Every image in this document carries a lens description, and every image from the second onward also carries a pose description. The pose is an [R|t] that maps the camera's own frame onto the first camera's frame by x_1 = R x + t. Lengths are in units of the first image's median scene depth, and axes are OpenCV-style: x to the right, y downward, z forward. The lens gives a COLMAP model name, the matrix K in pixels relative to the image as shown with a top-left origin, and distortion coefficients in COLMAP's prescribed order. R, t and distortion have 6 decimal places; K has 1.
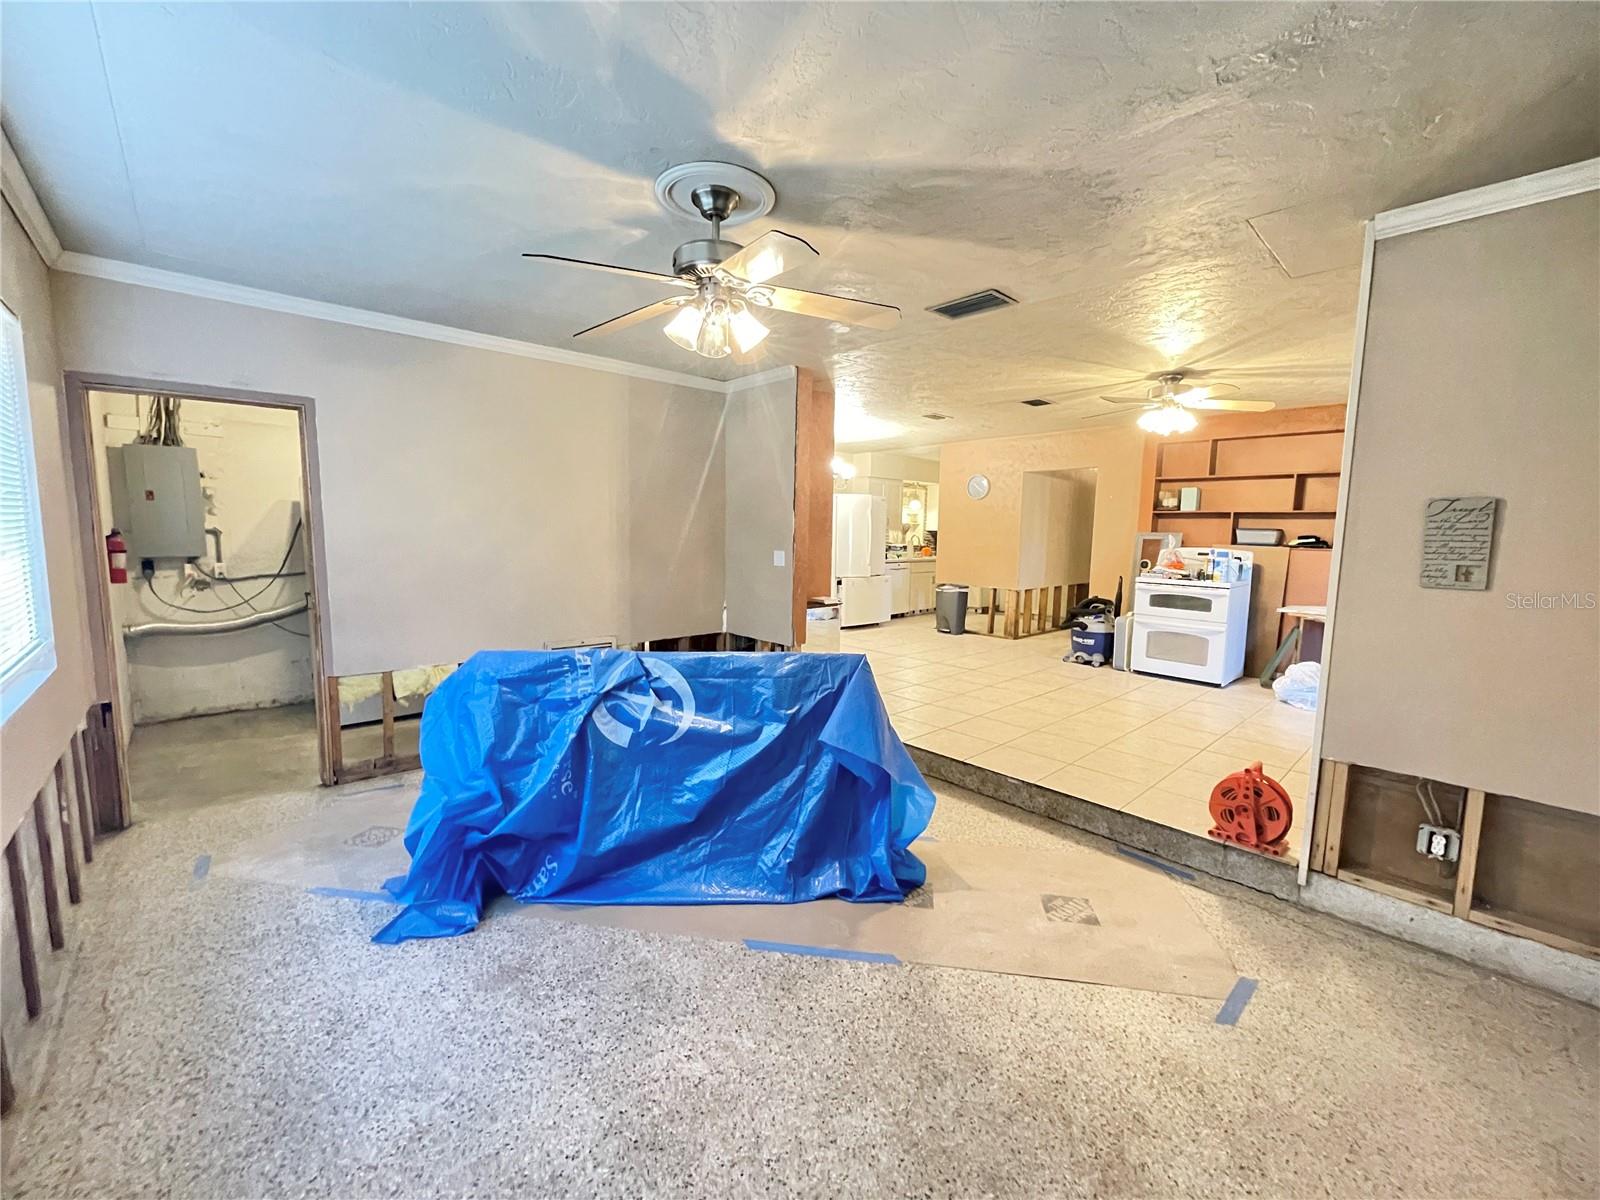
lens RADIAL K [[645.5, 0, 803.3], [0, 645.5, 599.7], [0, 0, 1]] dist [-0.000958, -0.000170]
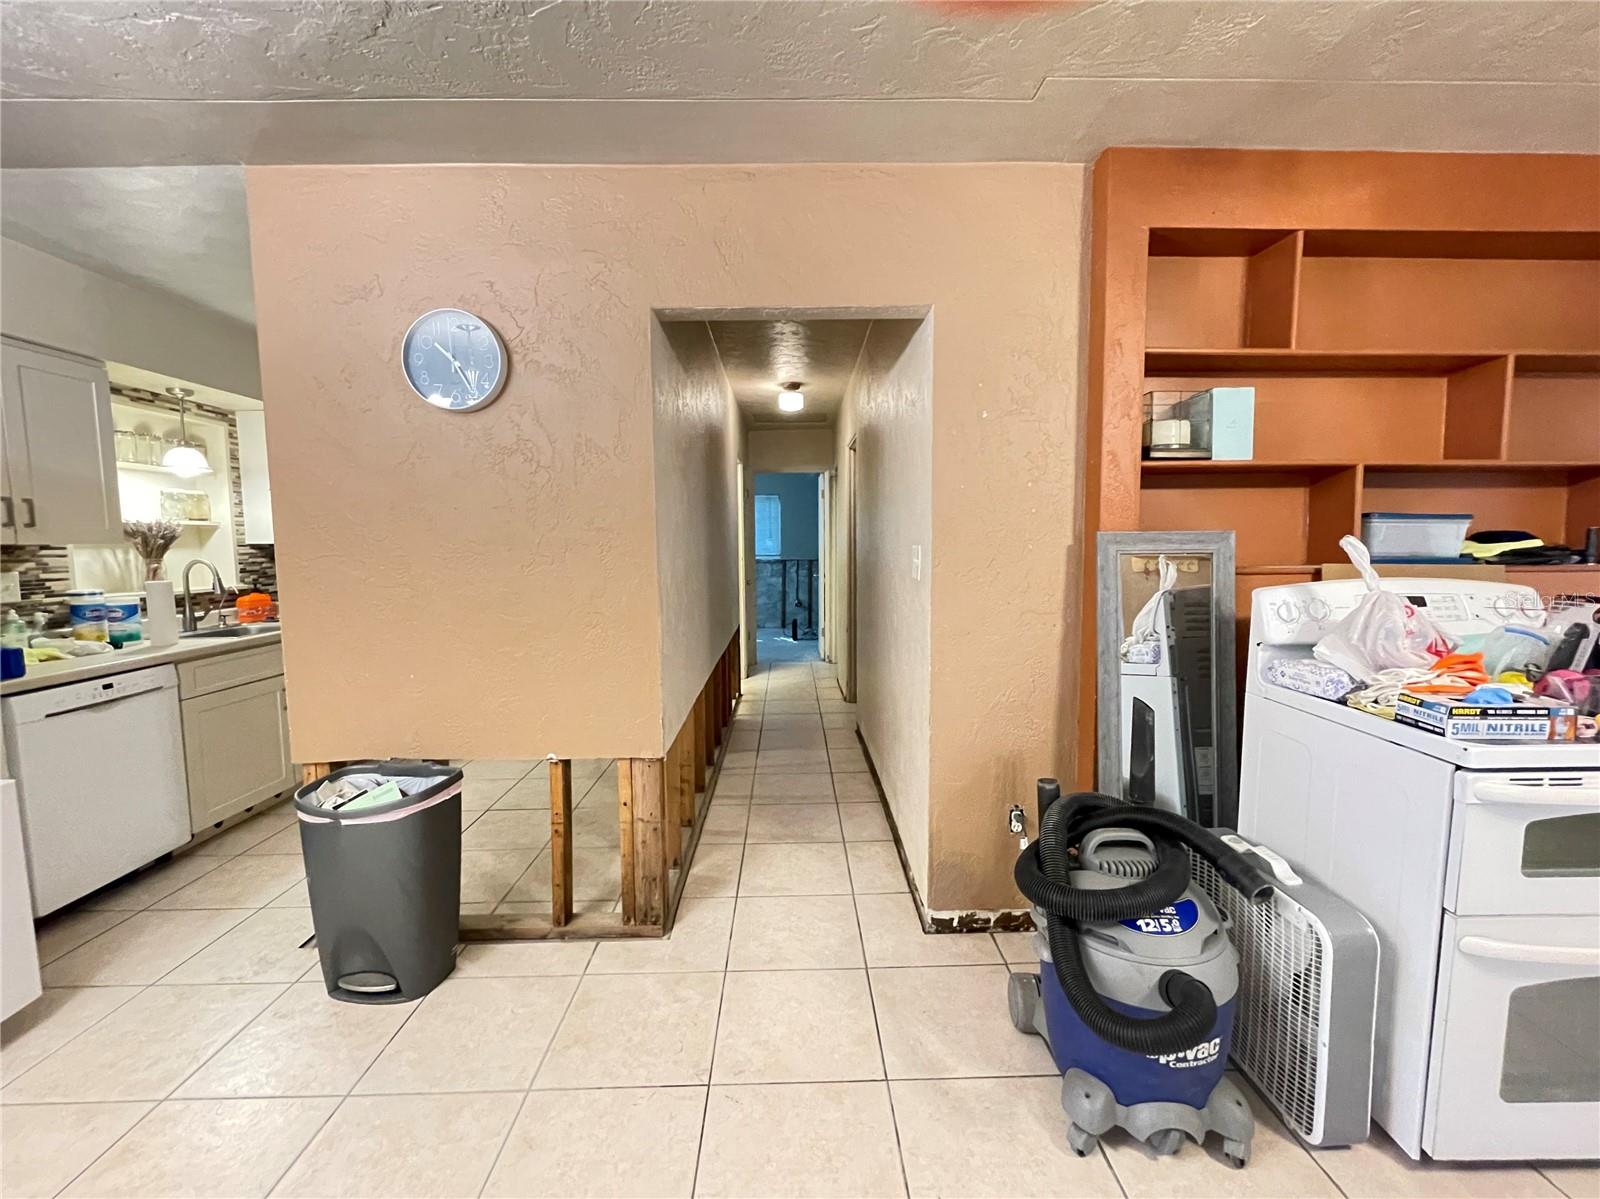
lens RADIAL K [[668.6, 0, 800.0], [0, 668.6, 599.5], [0, 0, 1]] dist [0.000179, -0.000182]
pose [[0.664387, -0.088676, 0.742109, 0.225984], [0.100863, 0.994491, 0.028535, -0.110573], [-0.740552, 0.055893, 0.669671, 1.032102]]
